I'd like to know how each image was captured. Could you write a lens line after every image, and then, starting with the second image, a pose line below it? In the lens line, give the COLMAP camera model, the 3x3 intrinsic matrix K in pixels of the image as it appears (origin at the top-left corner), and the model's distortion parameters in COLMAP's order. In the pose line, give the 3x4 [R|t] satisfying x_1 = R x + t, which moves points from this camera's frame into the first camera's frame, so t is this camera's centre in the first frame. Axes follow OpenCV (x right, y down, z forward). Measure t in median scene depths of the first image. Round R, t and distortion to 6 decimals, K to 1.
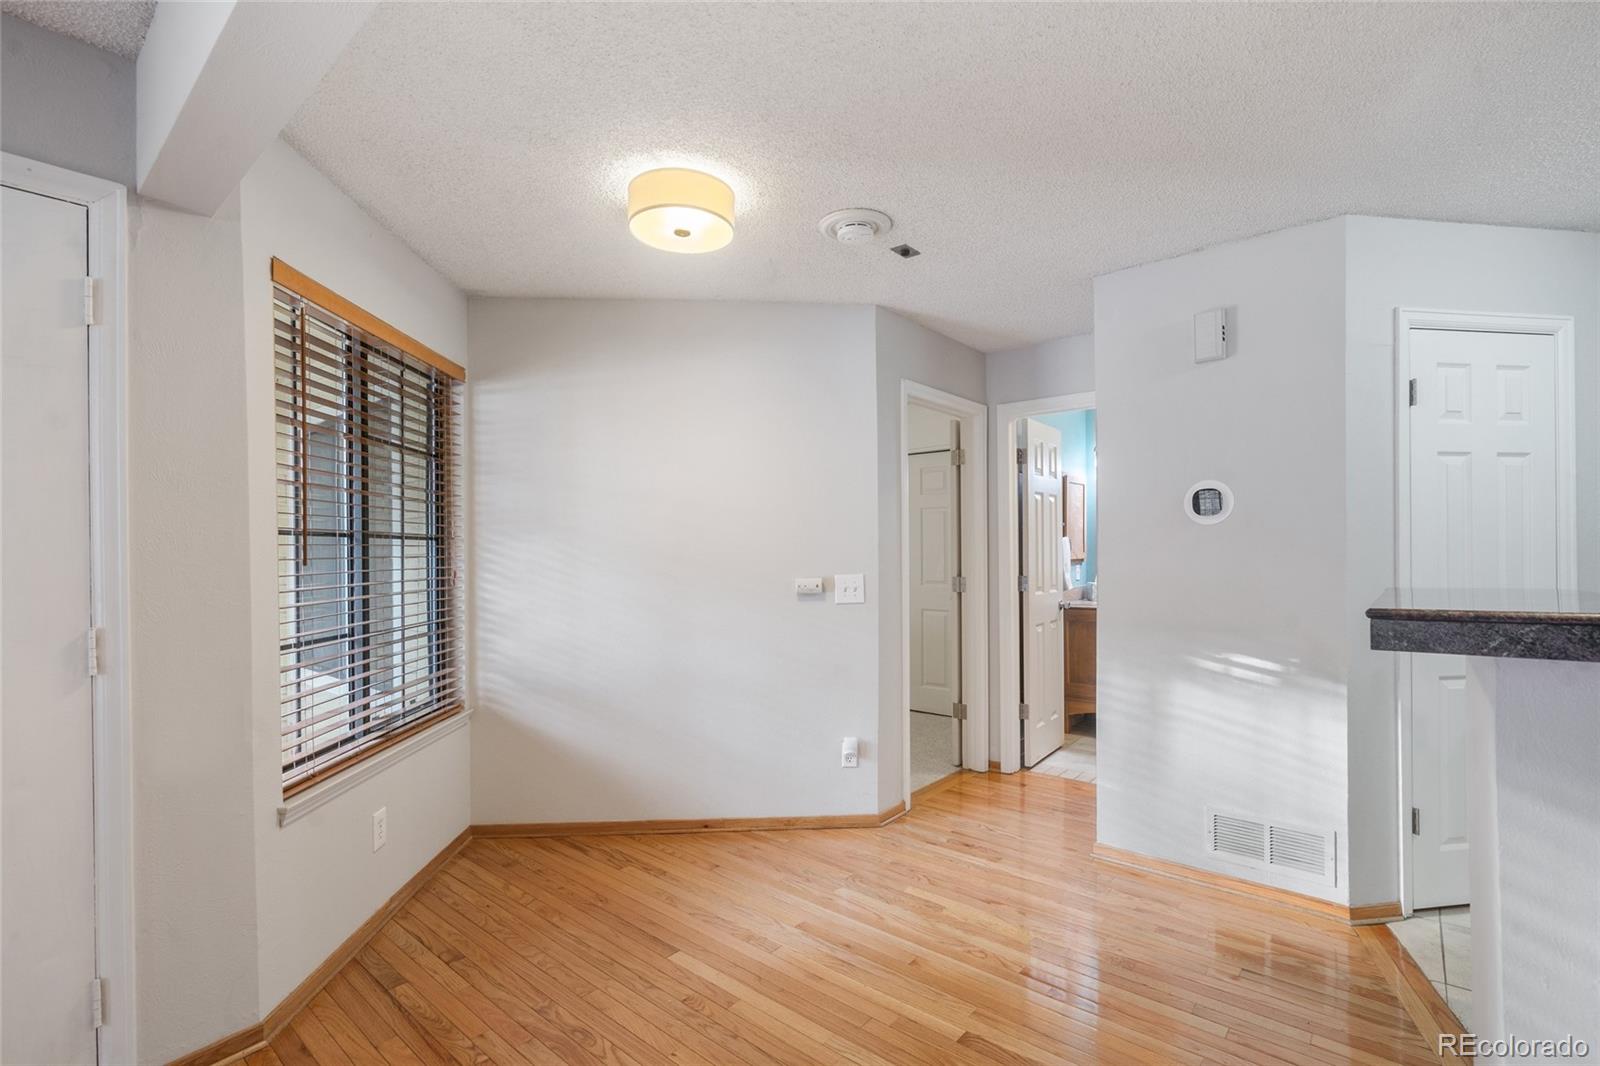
lens RADIAL K [[726.0, 0, 802.4], [0, 726.0, 548.7], [0, 0, 1]] dist [-0.004249, 0.000064]
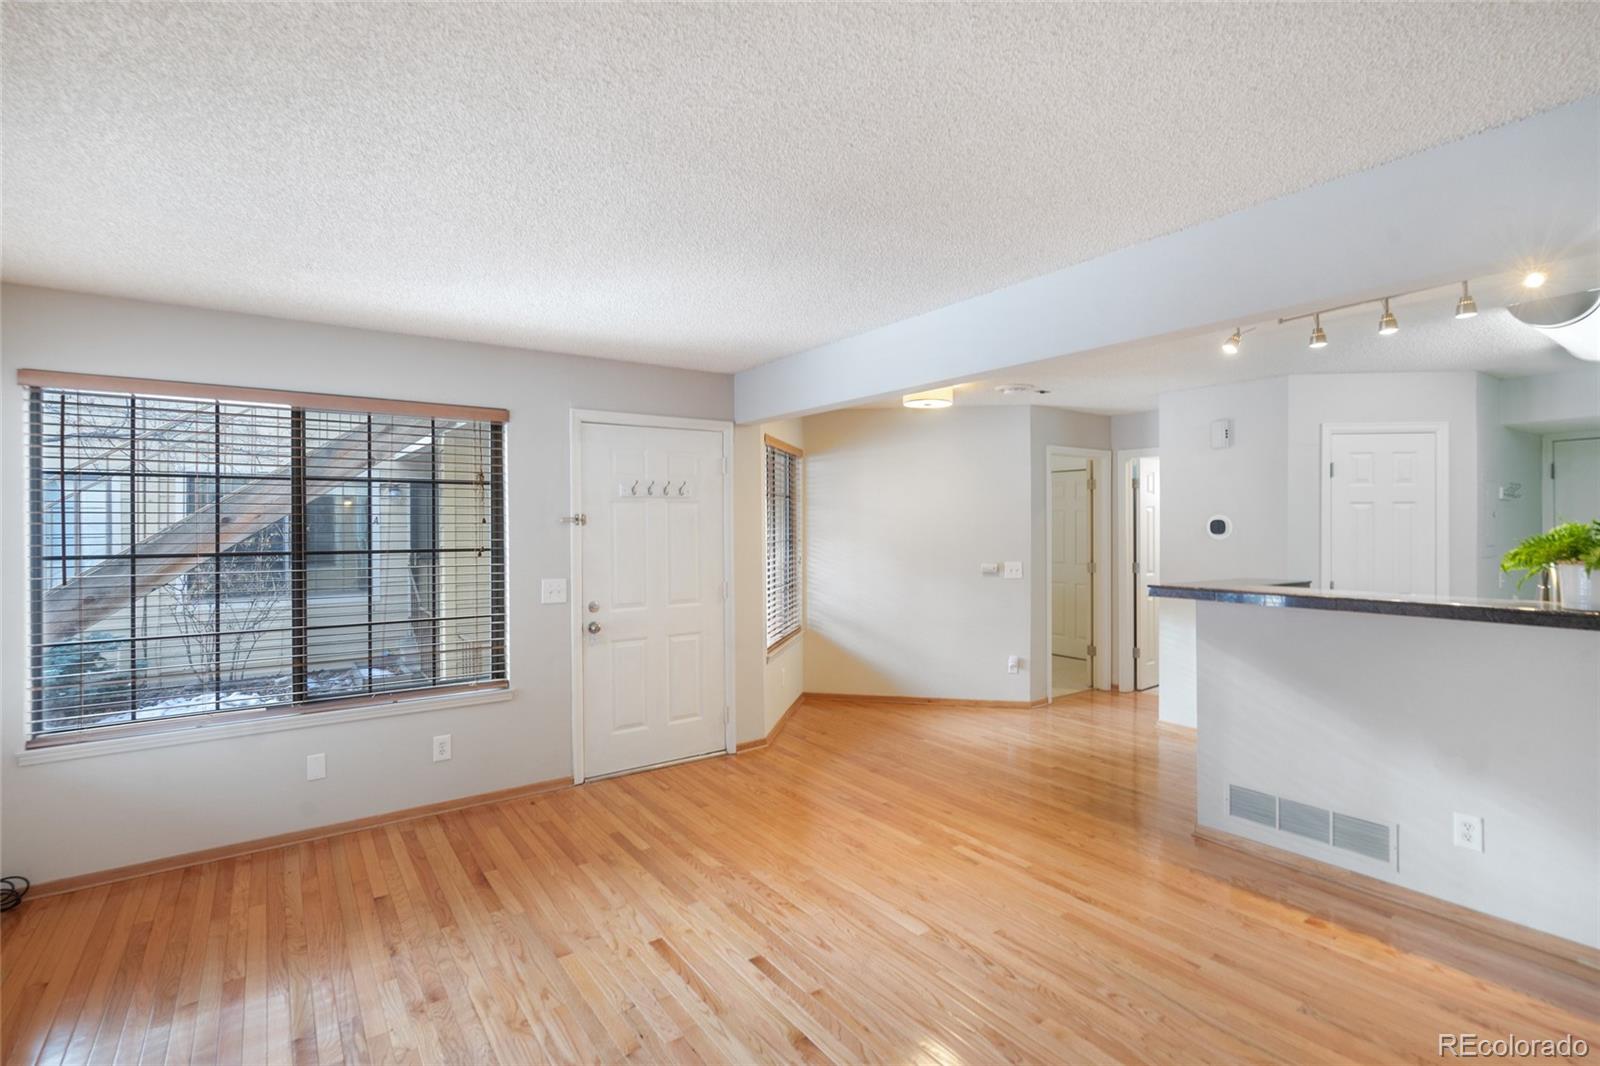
lens RADIAL K [[746.1, 0, 801.9], [0, 746.1, 521.5], [0, 0, 1]] dist [-0.001924, 0.000469]
pose [[0.969657, 0.004929, -0.244421, 0.010603], [-0.003774, 0.999979, 0.005194, -0.072888], [0.244442, -0.004114, 0.969655, -0.906614]]
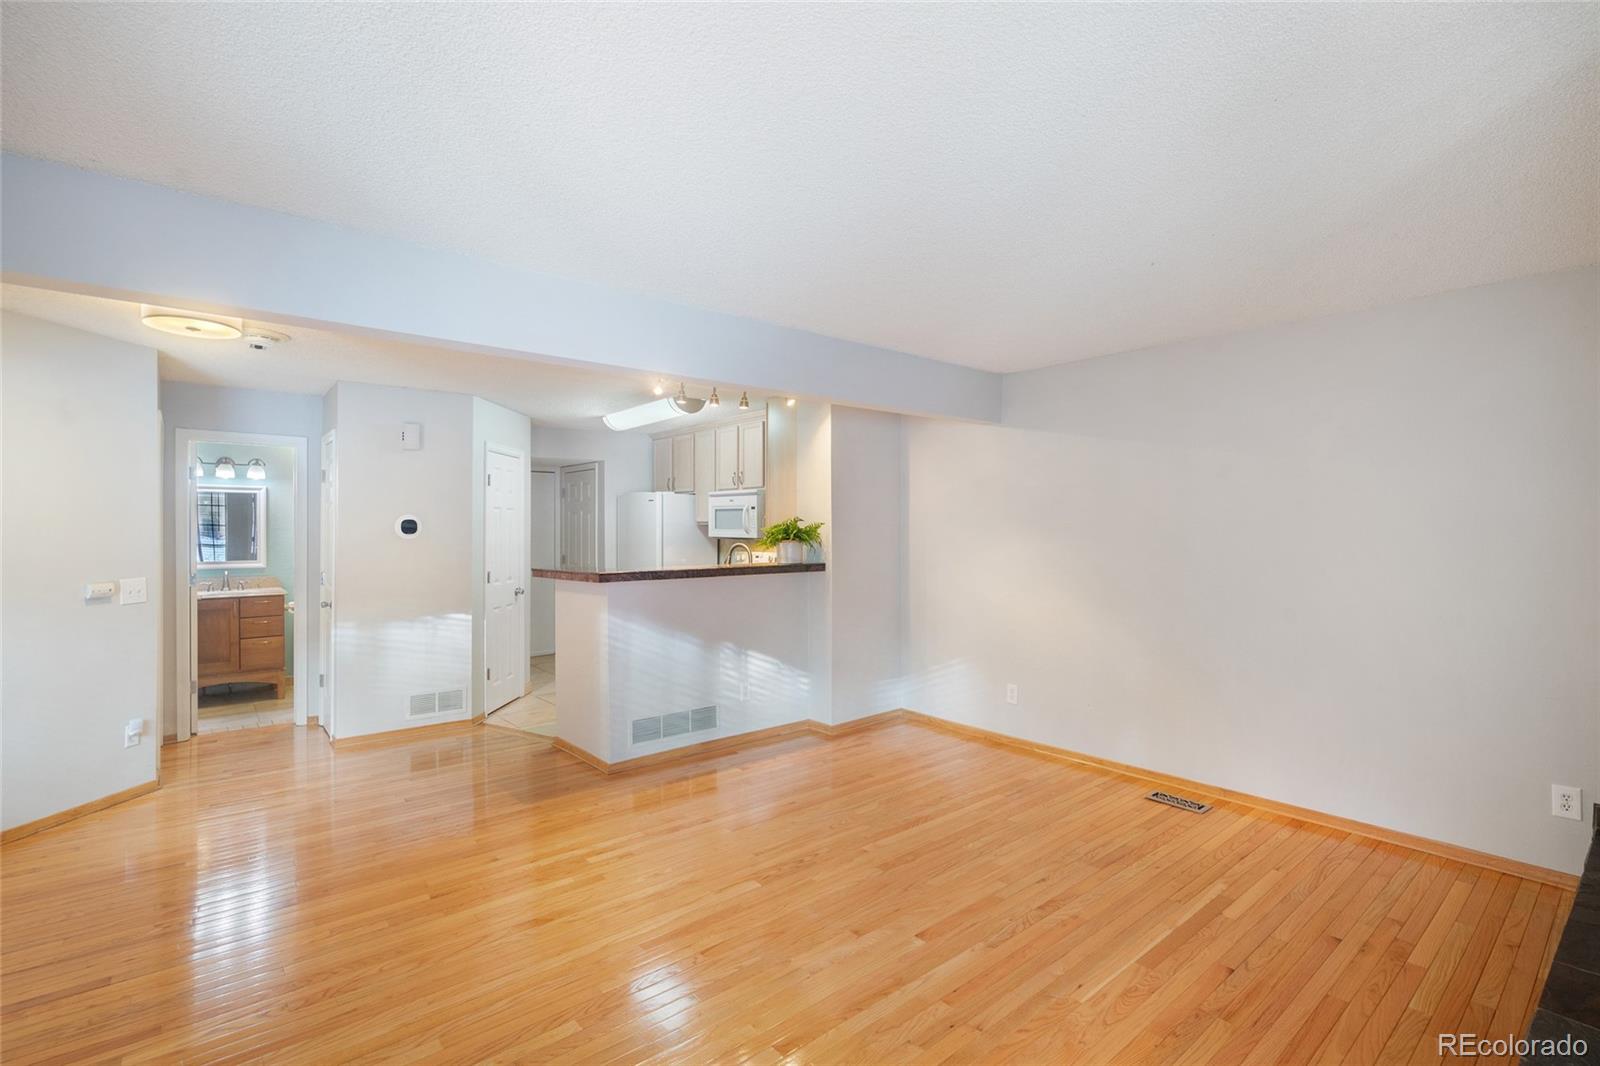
lens RADIAL K [[742.7, 0, 800.0], [0, 742.7, 533.0], [0, 0, 1]] dist [0.004399, 0.000647]
pose [[0.172377, 0.004120, 0.985023, -0.986014], [-0.006238, 0.999976, -0.003091, -0.042729], [-0.985011, -0.005612, 0.172398, -0.262163]]
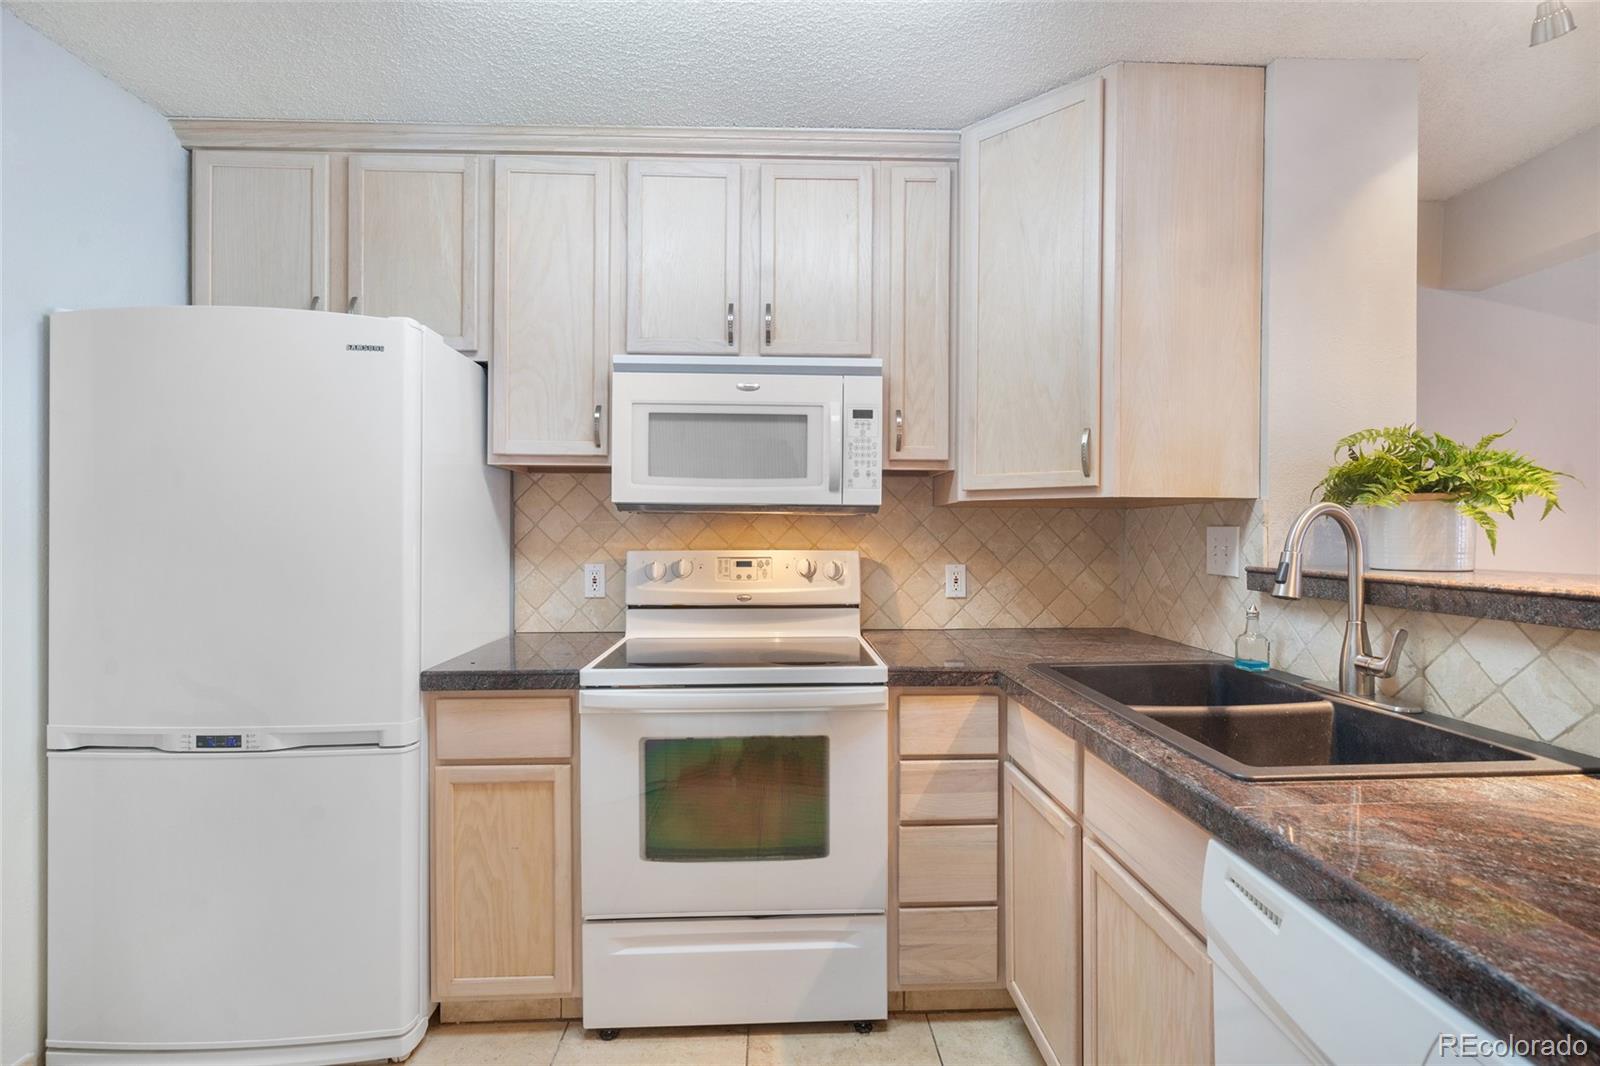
lens RADIAL K [[716.5, 0, 800.0], [0, 716.5, 533.0], [0, 0, 1]] dist [-0.001734, -0.000216]
pose [[-0.679739, 0.013739, 0.733326, 0.549233], [0.003365, 0.999872, -0.015614, 0.001385], [-0.733447, -0.008146, -0.679698, 0.694026]]
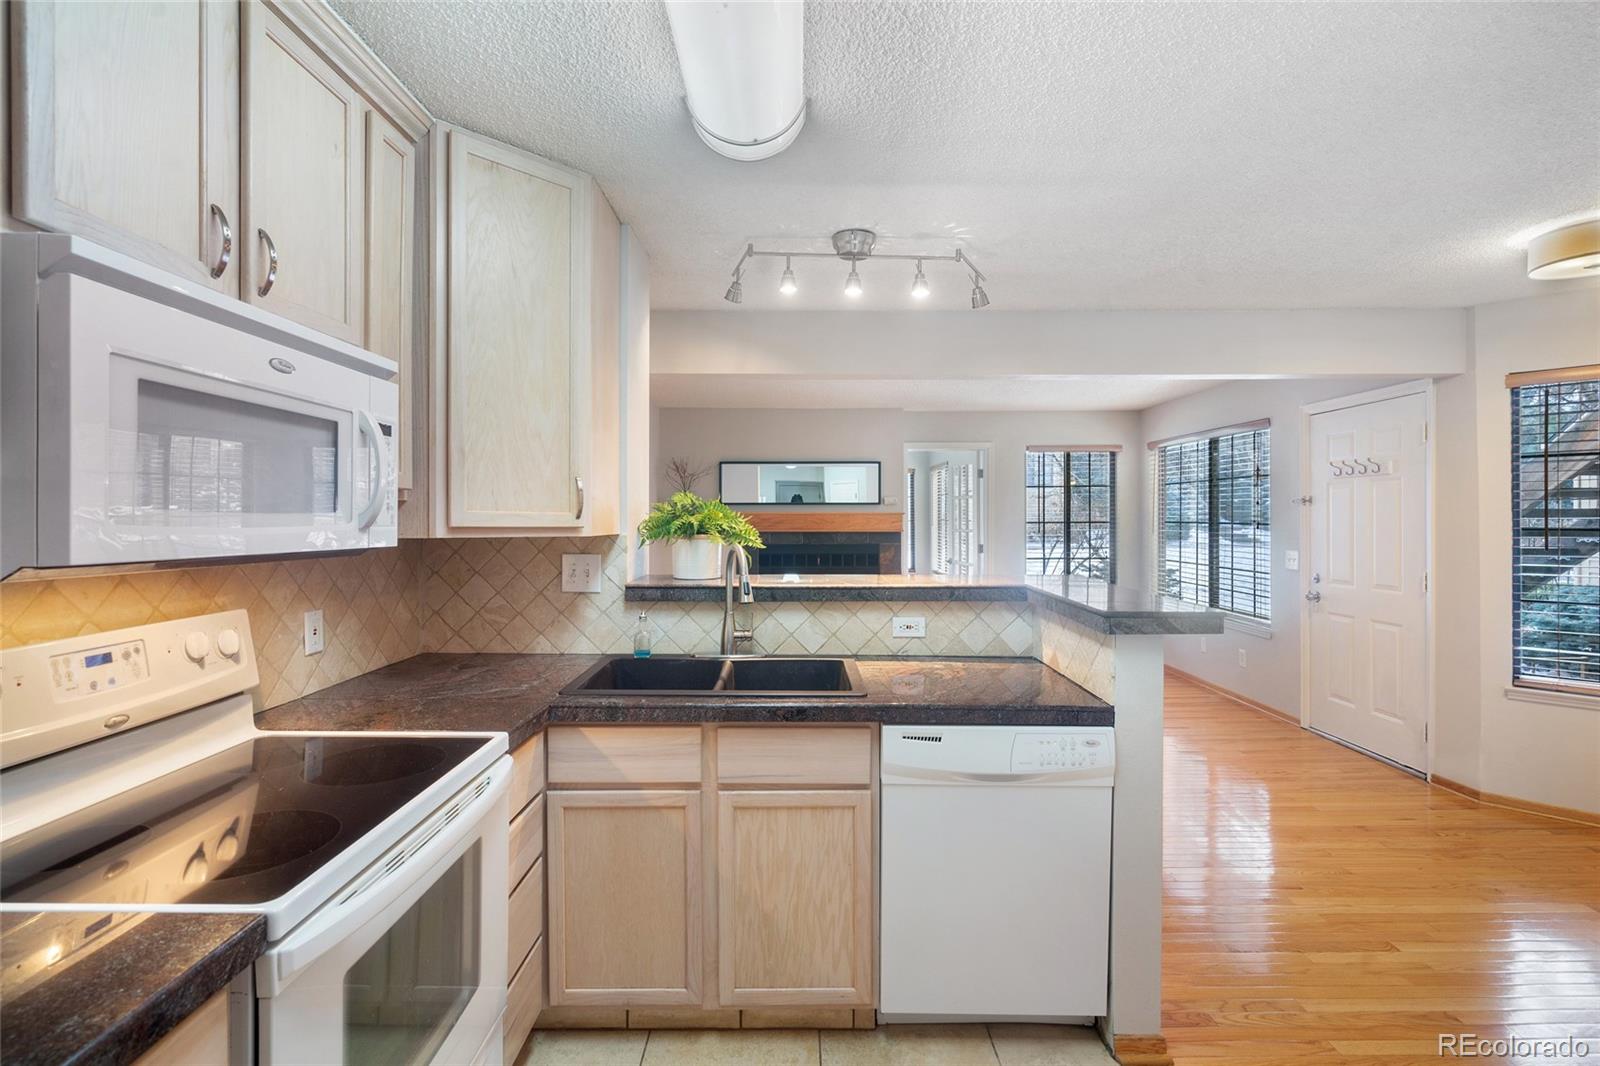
lens RADIAL K [[746.1, 0, 801.9], [0, 746.1, 521.5], [0, 0, 1]] dist [-0.001924, 0.000469]
pose [[-0.760968, 0.015955, -0.648593, 1.101967], [0.013318, 0.999871, 0.008971, -0.052847], [0.648653, -0.001812, -0.761082, 0.796588]]
